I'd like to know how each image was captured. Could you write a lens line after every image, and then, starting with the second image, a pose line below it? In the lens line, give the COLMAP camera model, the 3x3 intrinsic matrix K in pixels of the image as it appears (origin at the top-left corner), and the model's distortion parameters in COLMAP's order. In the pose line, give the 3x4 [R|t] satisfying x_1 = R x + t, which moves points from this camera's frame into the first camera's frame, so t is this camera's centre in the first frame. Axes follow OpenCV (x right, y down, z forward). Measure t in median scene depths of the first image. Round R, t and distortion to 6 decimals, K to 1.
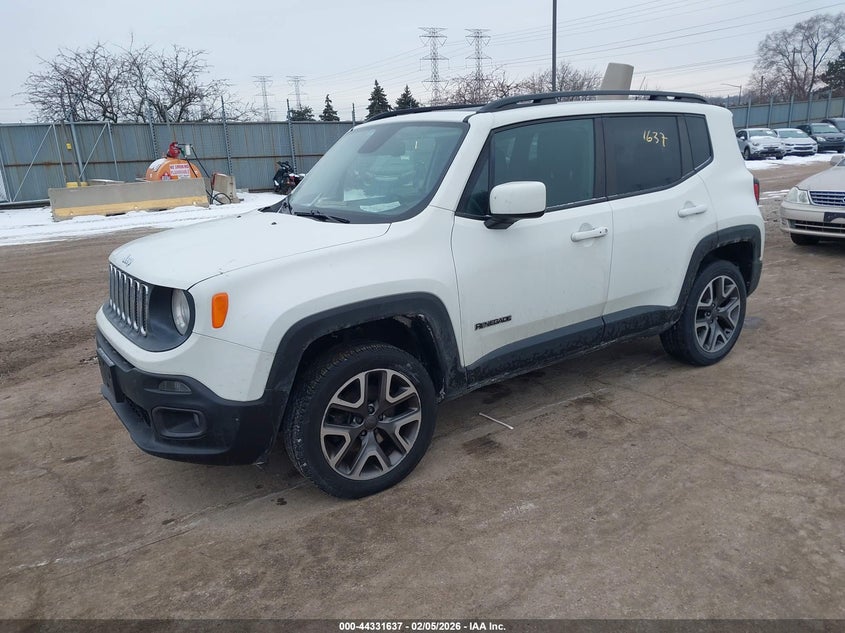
lens RADIAL K [[701.5, 0, 422.8], [0, 701.5, 317.5], [0, 0, 1]] dist [0.004139, -0.011523]
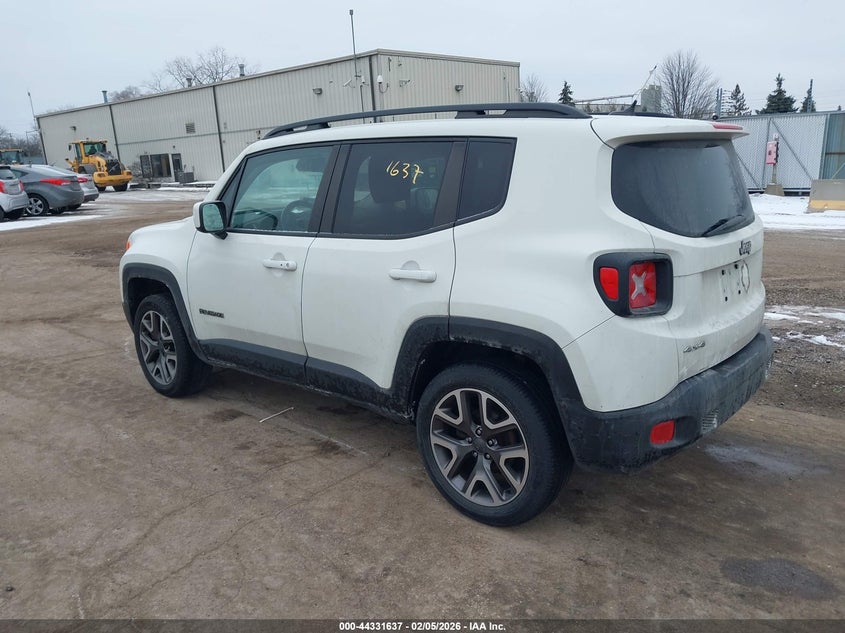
lens RADIAL K [[701.5, 0, 422.8], [0, 701.5, 317.5], [0, 0, 1]] dist [0.004139, -0.011523]
pose [[0.210323, 0.252171, -0.944550, 1.208887], [-0.235739, 0.950733, 0.201330, -0.289029], [0.948784, 0.180323, 0.259408, 0.933678]]
